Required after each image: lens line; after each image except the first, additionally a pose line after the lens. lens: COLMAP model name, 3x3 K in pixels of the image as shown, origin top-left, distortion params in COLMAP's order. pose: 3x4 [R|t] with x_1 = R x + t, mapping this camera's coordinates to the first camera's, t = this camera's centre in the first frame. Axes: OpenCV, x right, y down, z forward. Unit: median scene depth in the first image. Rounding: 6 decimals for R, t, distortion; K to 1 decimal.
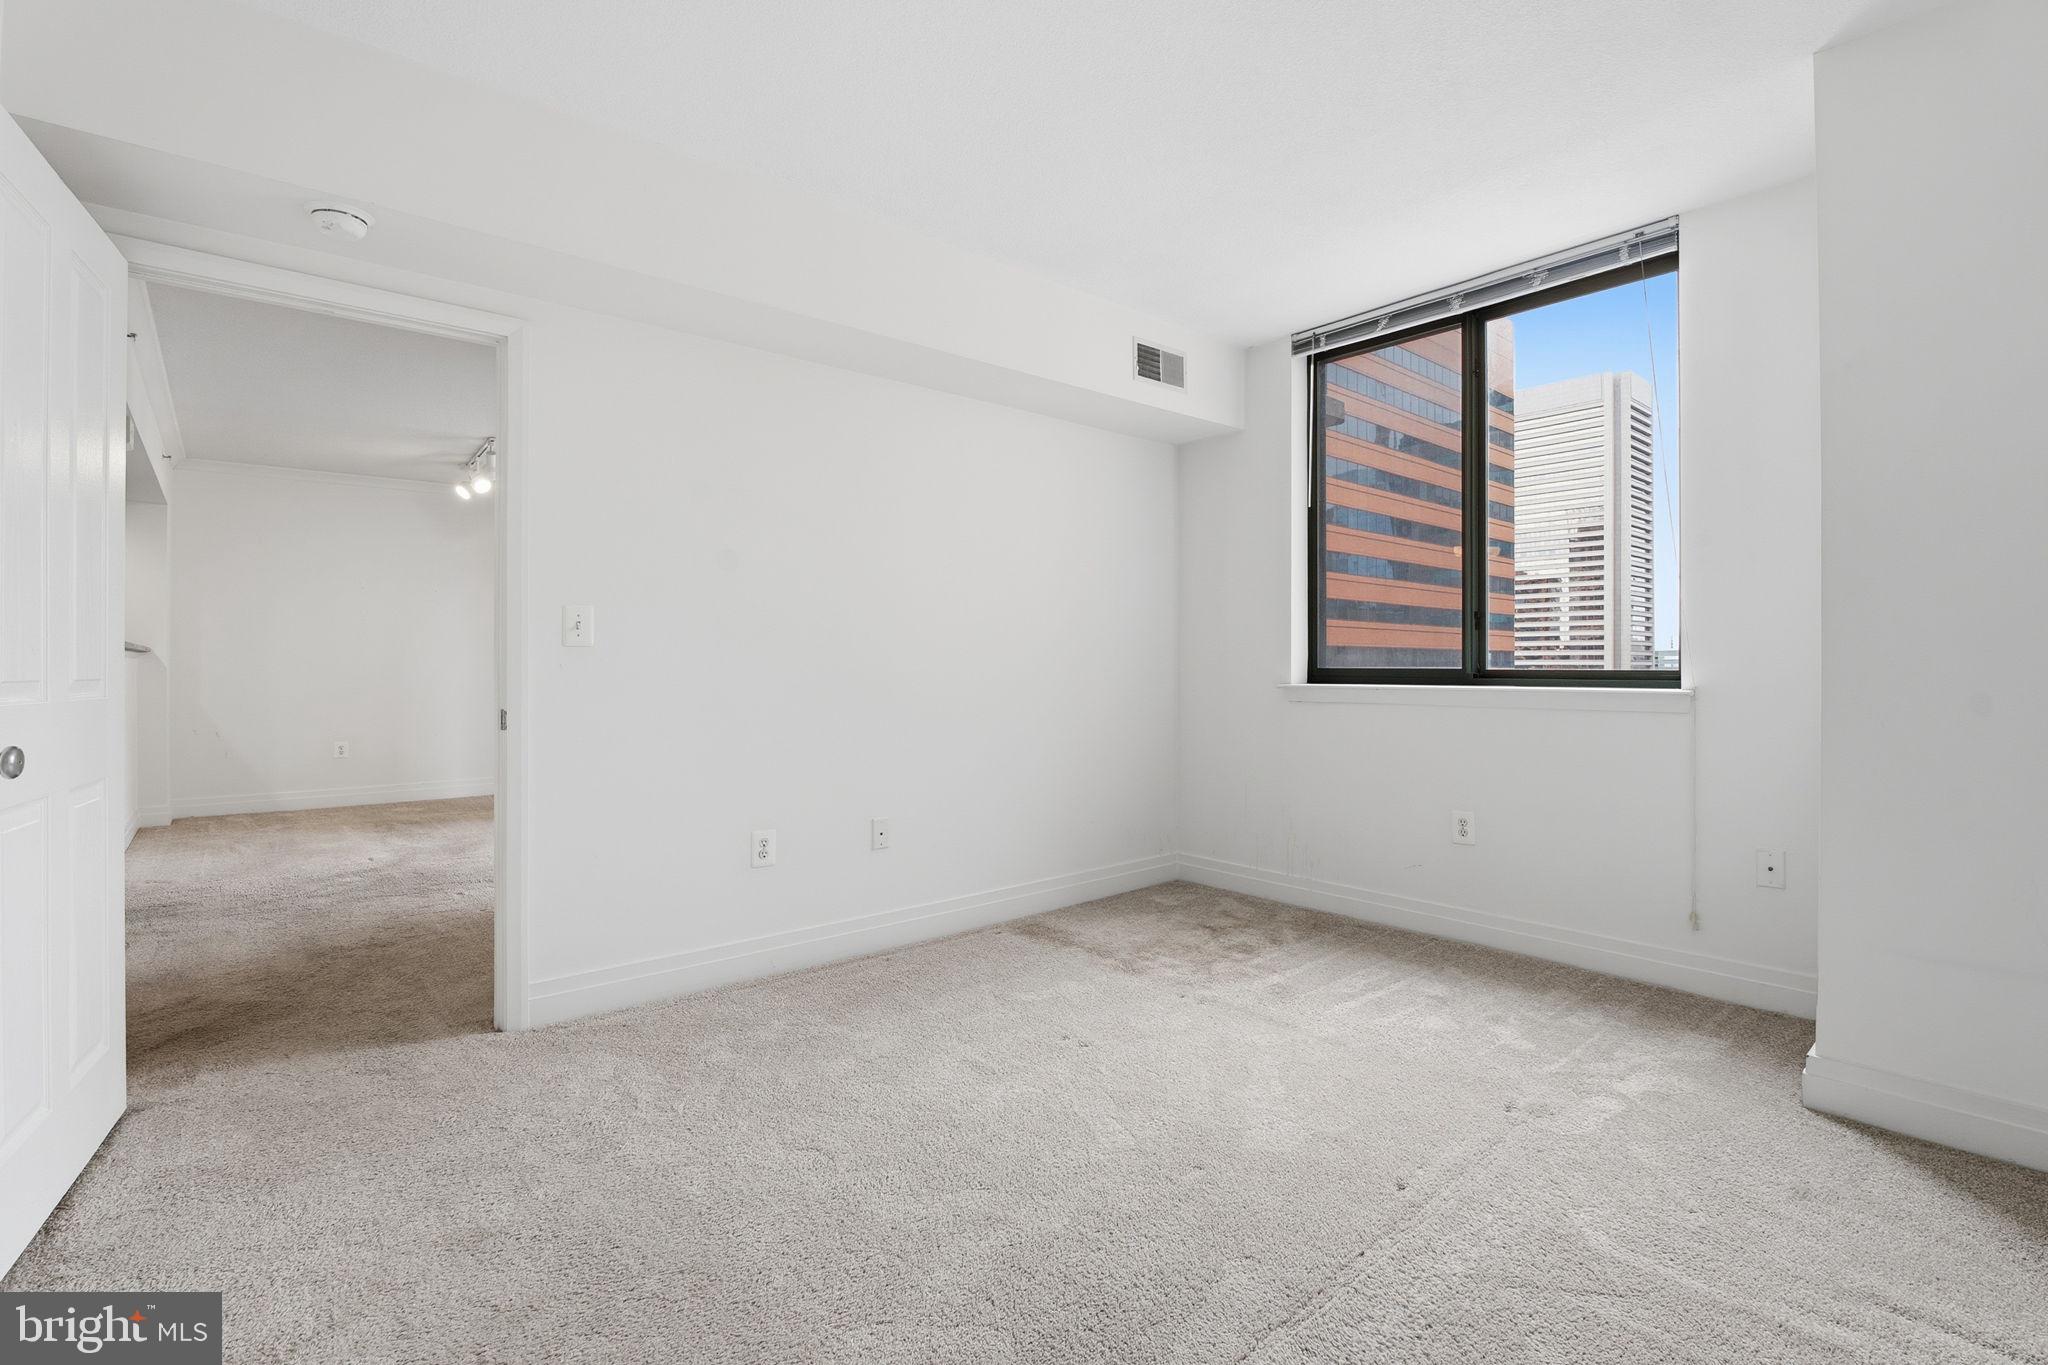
lens RADIAL K [[946.2, 0, 1019.6], [0, 946.2, 660.9], [0, 0, 1]] dist [-0.019389, -0.000943]
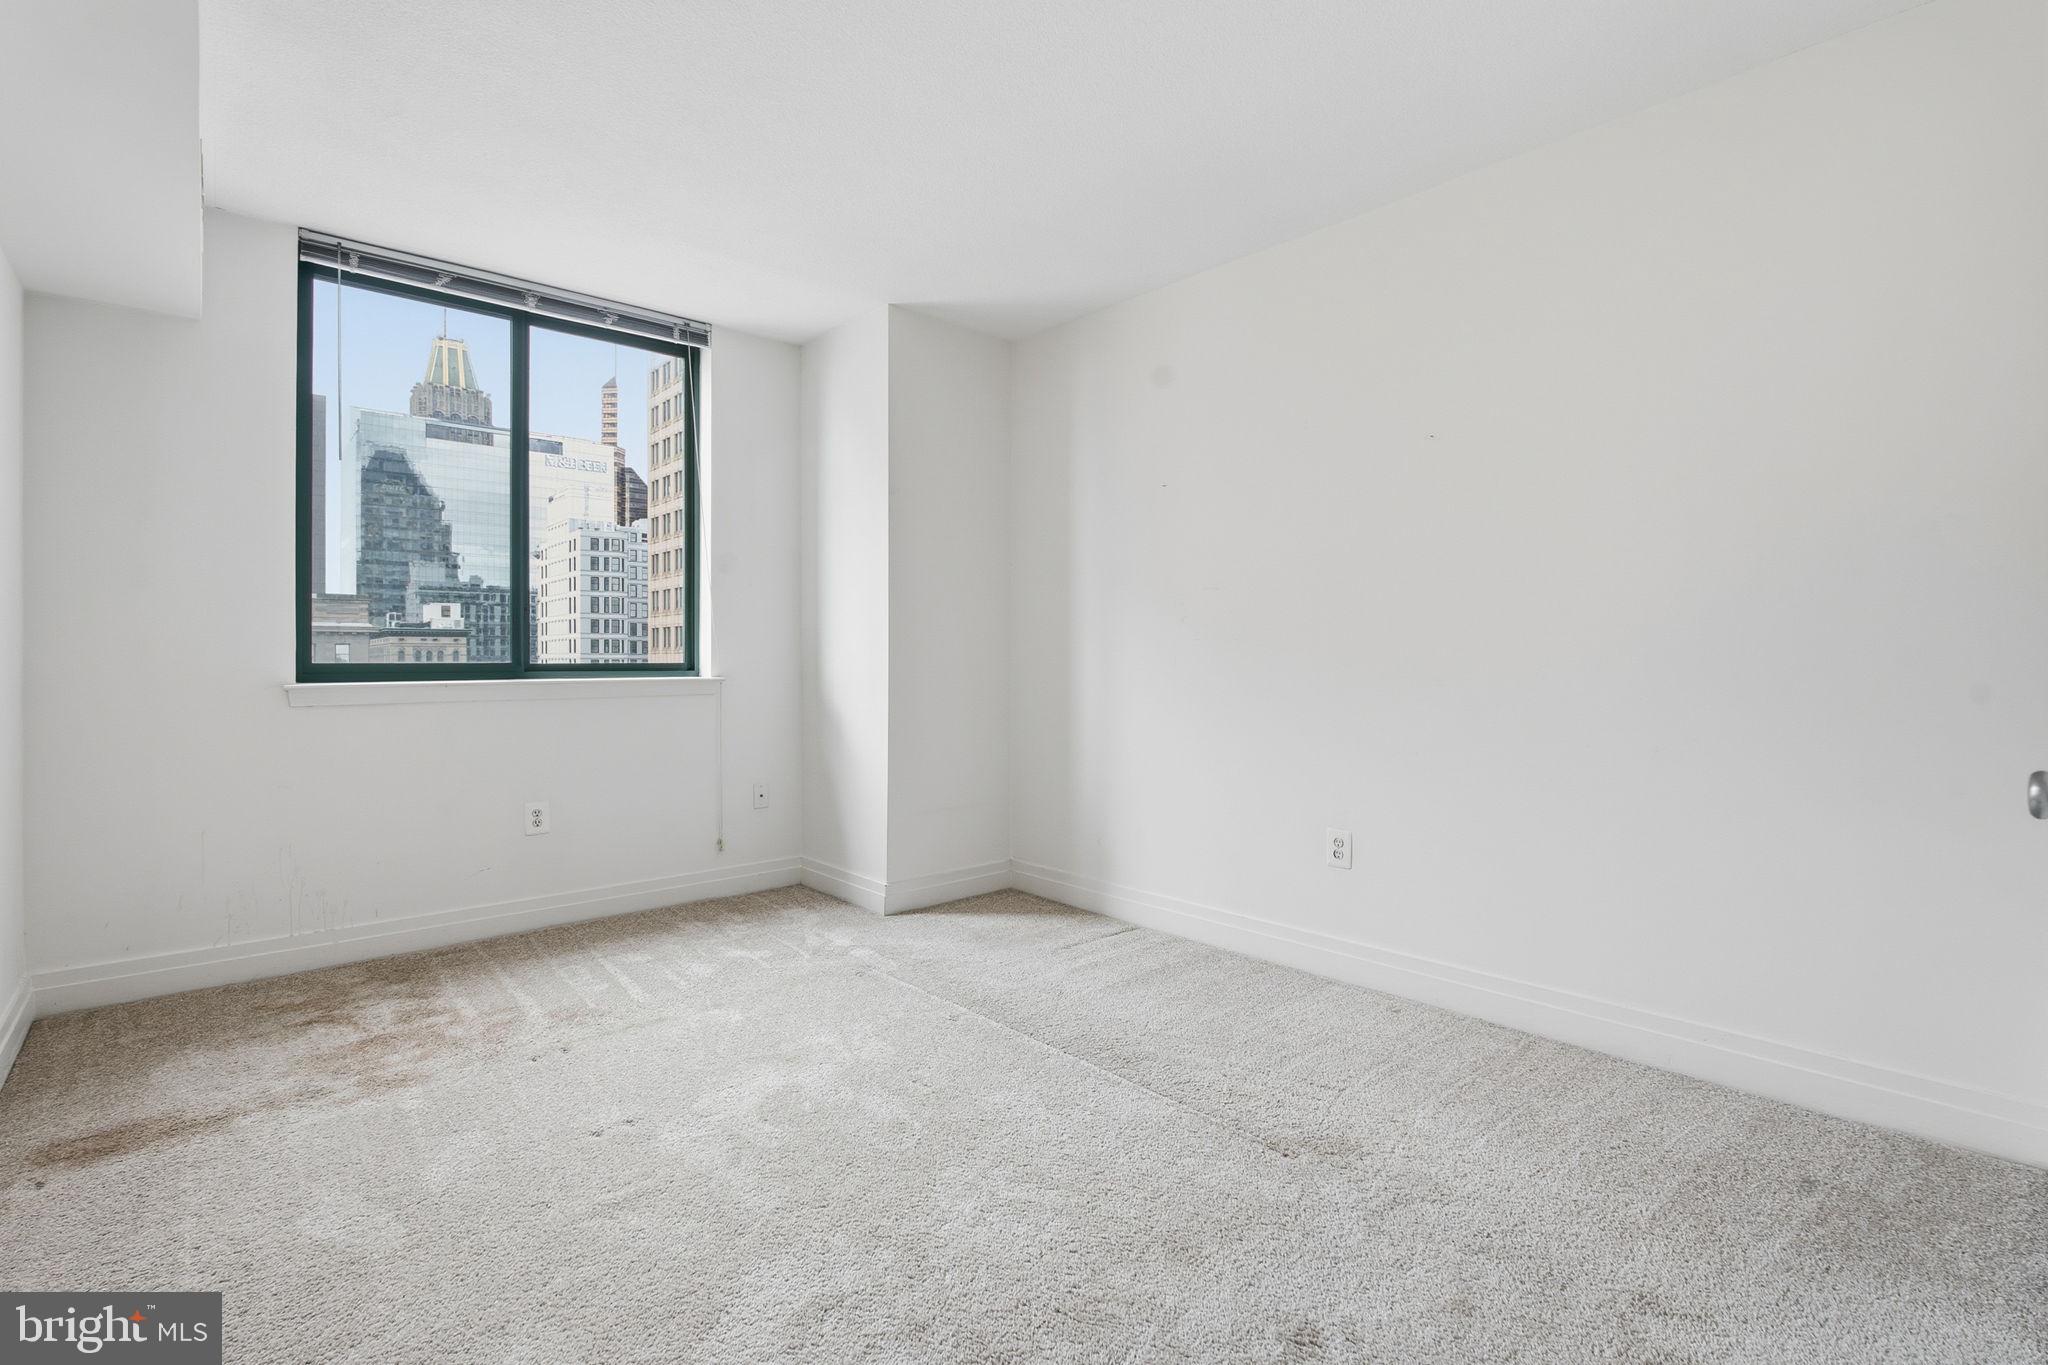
lens RADIAL K [[920.6, 0, 1016.1], [0, 920.6, 672.4], [0, 0, 1]] dist [-0.018454, -0.000412]
pose [[-0.031940, -0.016046, 0.999361, -0.540077], [-0.004117, 0.999865, 0.015923, 0.000107], [-0.999481, -0.003606, -0.032002, 0.509929]]
